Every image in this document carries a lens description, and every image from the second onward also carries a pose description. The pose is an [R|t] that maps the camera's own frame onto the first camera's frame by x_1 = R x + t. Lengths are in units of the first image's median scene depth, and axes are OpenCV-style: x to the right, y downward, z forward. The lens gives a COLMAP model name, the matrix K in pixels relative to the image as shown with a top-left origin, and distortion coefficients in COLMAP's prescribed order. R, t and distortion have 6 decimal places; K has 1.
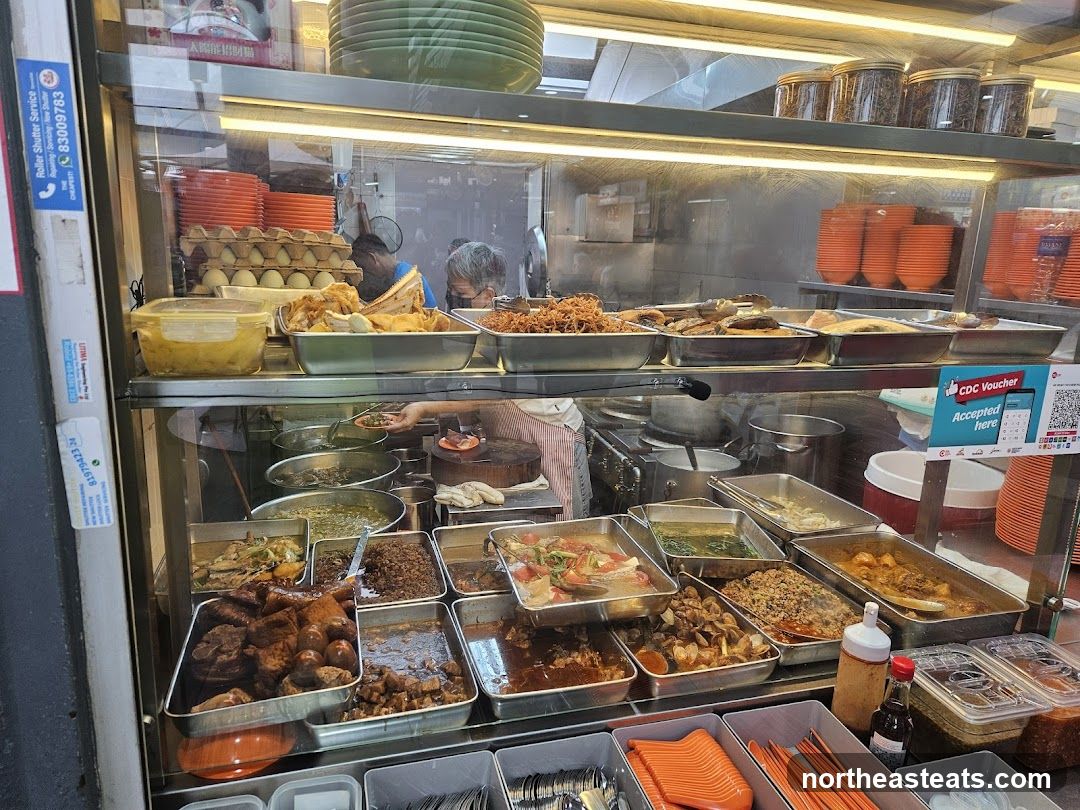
lens RADIAL K [[734.9, 0, 540.0], [0, 734.9, 405.0], [0, 0, 1]] dist [0.035511, 0.000996]
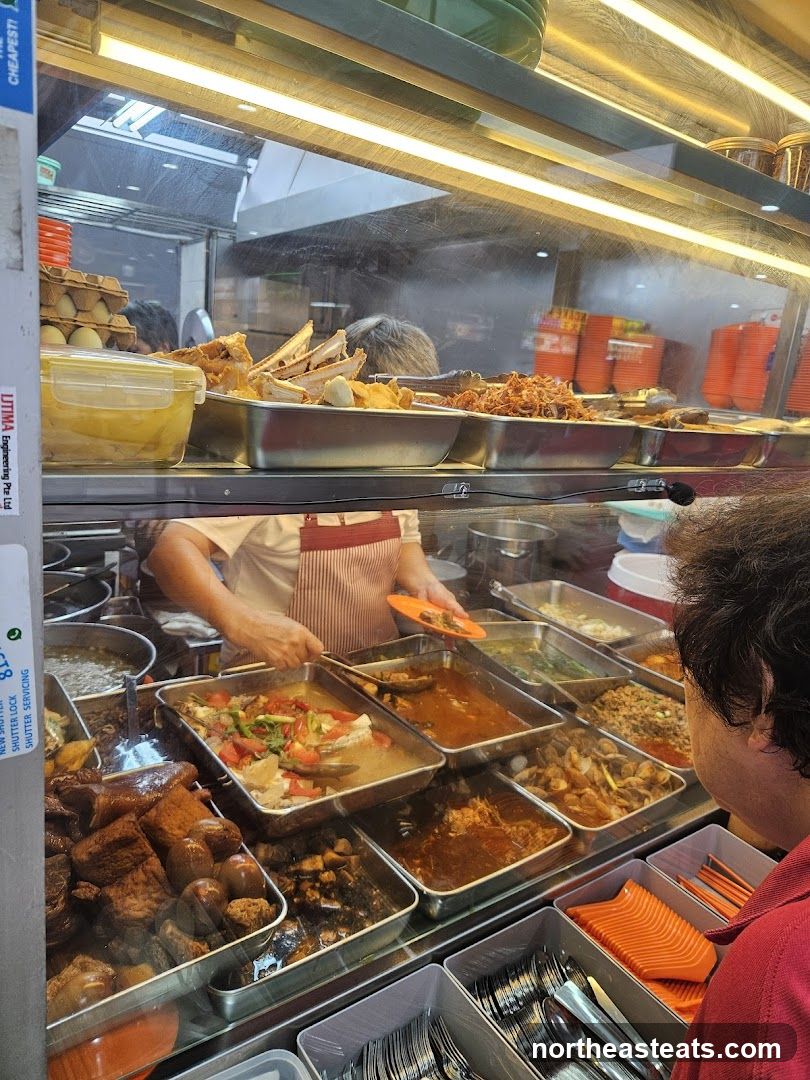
lens RADIAL K [[743.0, 0, 407.0], [0, 743.0, 532.2], [0, 0, 1]] dist [0.007164, 0.001119]
pose [[0.934621, -0.017489, 0.355214, -0.357680], [0.007266, 0.999521, 0.030095, -0.003594], [-0.355570, -0.025546, 0.934300, 0.295265]]
